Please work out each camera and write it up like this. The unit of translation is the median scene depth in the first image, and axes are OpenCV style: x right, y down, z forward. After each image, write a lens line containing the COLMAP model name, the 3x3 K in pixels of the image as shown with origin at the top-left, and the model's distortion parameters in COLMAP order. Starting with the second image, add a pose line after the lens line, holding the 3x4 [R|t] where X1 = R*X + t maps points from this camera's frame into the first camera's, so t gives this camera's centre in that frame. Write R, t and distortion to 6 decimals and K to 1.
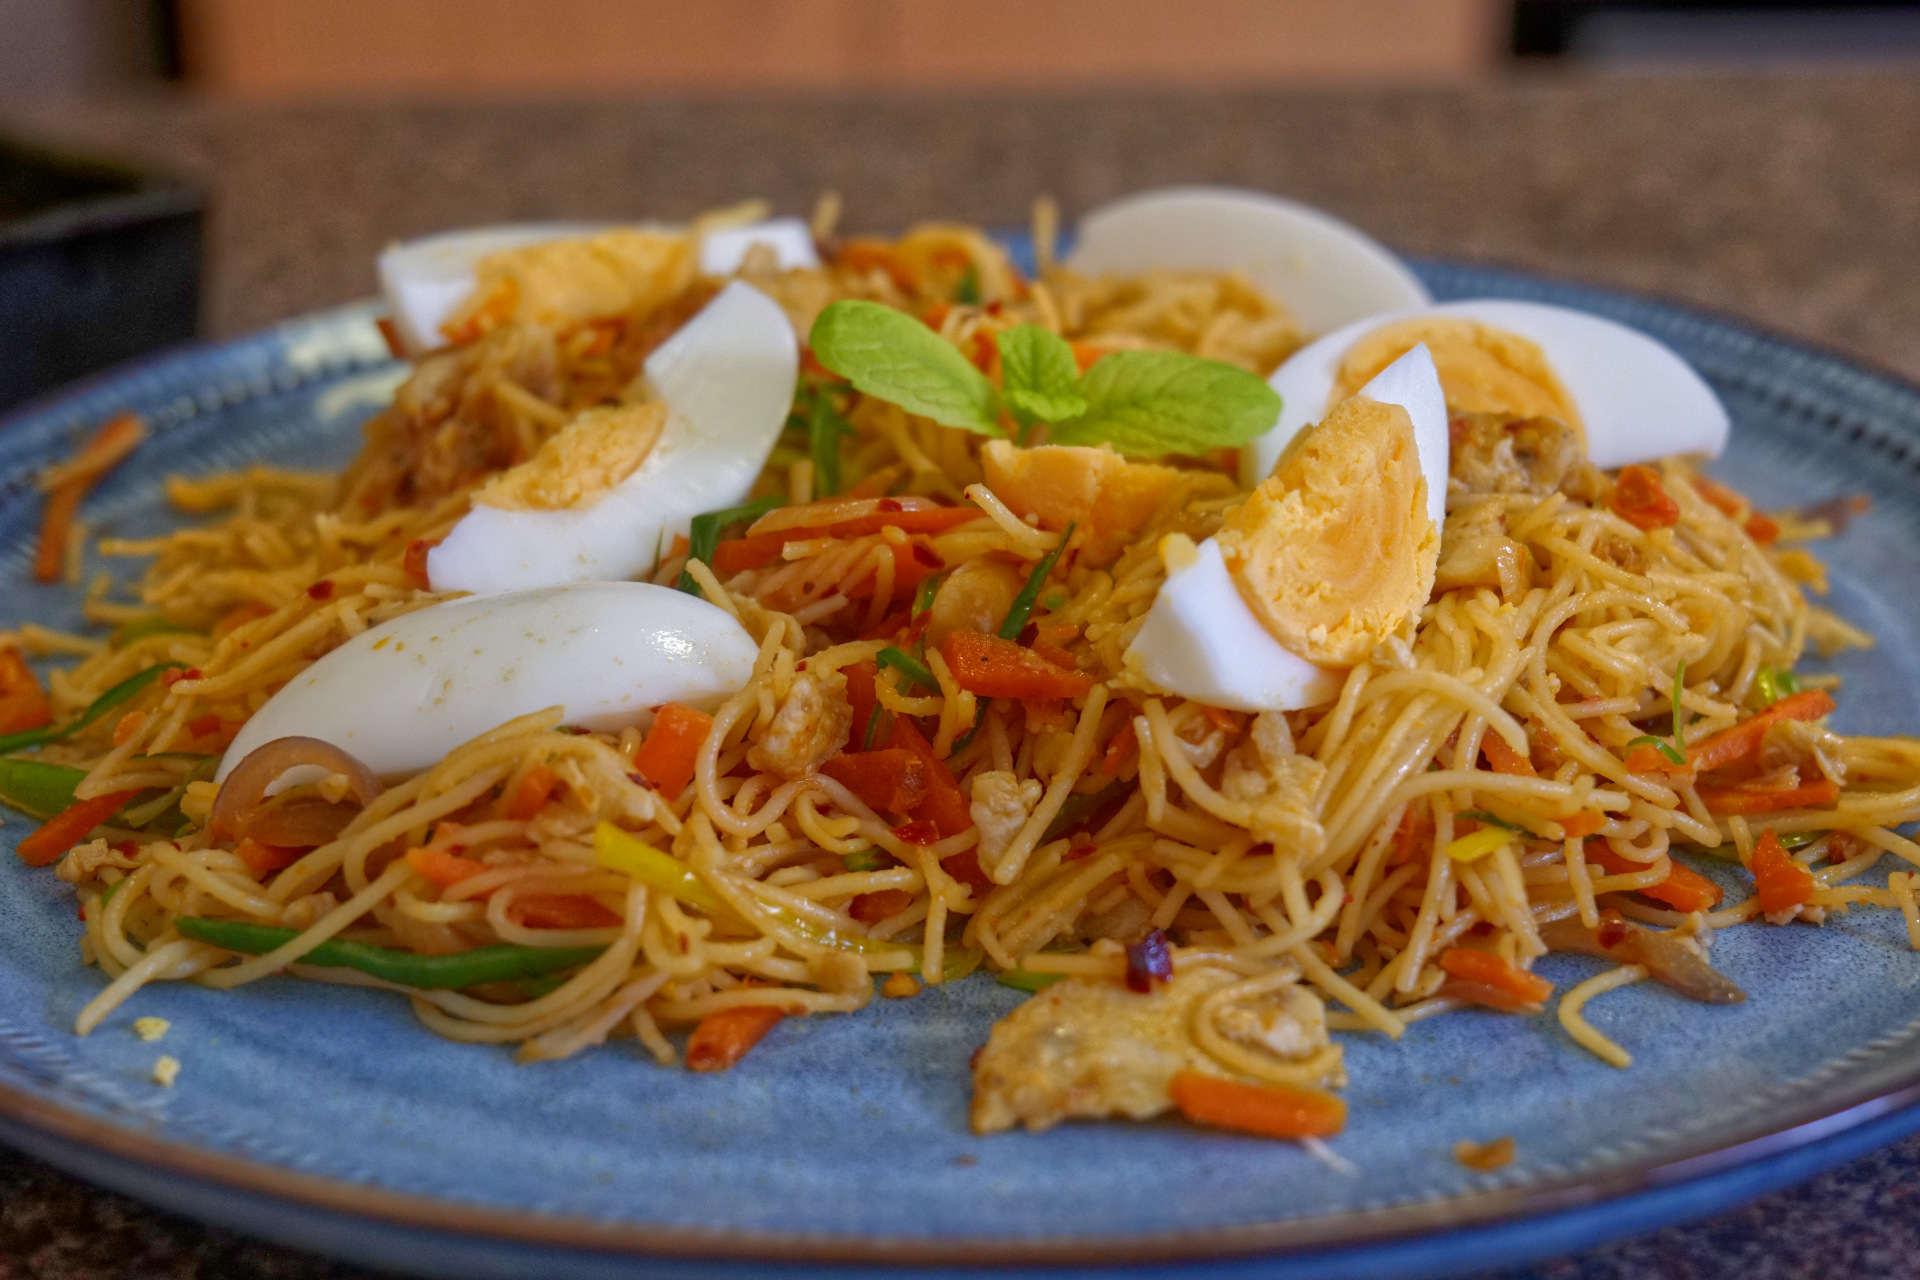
lens RADIAL K [[3301.6, 0, 960.0], [0, 3301.6, 640.0], [0, 0, 1]] dist [-0.021234, -0.103142]
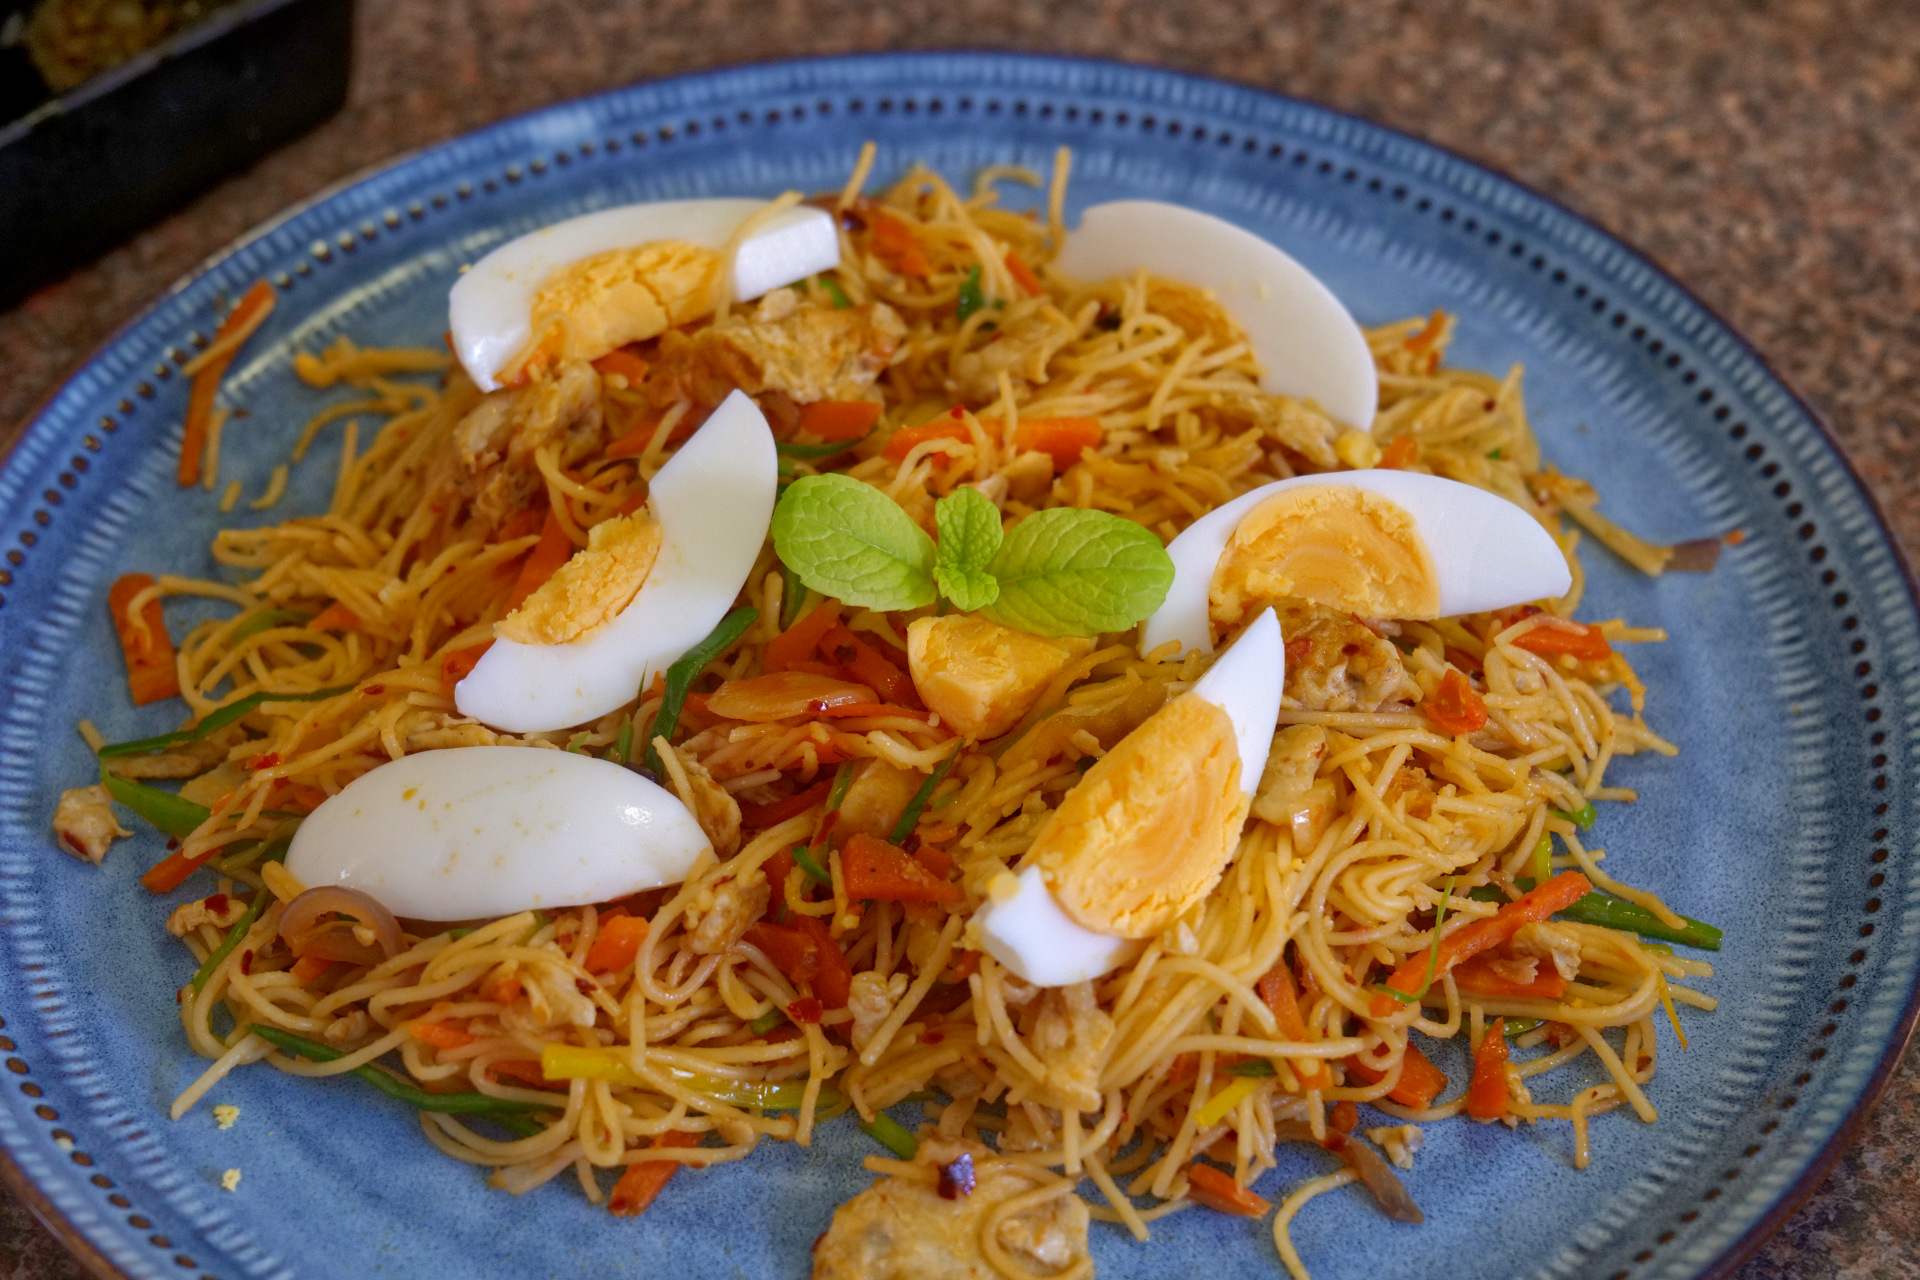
lens RADIAL K [[3261.1, 0, 960.0], [0, 3261.1, 640.0], [0, 0, 1]] dist [-0.012771, -0.160393]
pose [[0.992090, 0.094690, -0.082410, 0.137865], [-0.056313, 0.922452, 0.381984, -0.566129], [0.112190, -0.374322, 0.920487, -0.112098]]
